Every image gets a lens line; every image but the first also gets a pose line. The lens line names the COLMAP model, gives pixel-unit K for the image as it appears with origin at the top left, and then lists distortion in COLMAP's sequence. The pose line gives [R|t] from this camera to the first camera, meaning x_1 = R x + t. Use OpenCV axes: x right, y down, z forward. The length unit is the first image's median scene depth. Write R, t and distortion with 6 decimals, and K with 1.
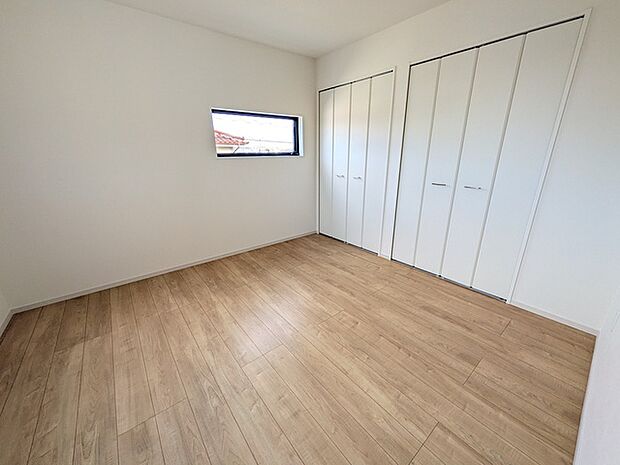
lens RADIAL K [[244.7, 0, 311.8], [0, 244.7, 234.5], [0, 0, 1]] dist [-0.003604, 0.000475]
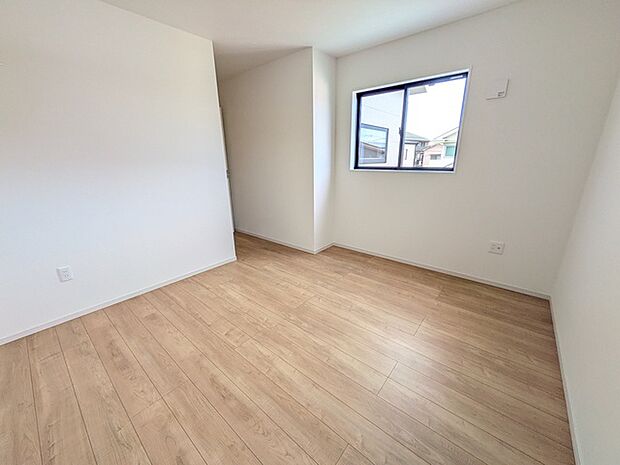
lens RADIAL K [[244.7, 0, 313.0], [0, 244.7, 230.9], [0, 0, 1]] dist [-0.003604, 0.000475]
pose [[-0.979490, 0.079965, -0.184947, -0.007762], [-0.041420, 0.818370, 0.573197, -0.557230], [0.197190, 0.569101, -0.798273, 1.622357]]
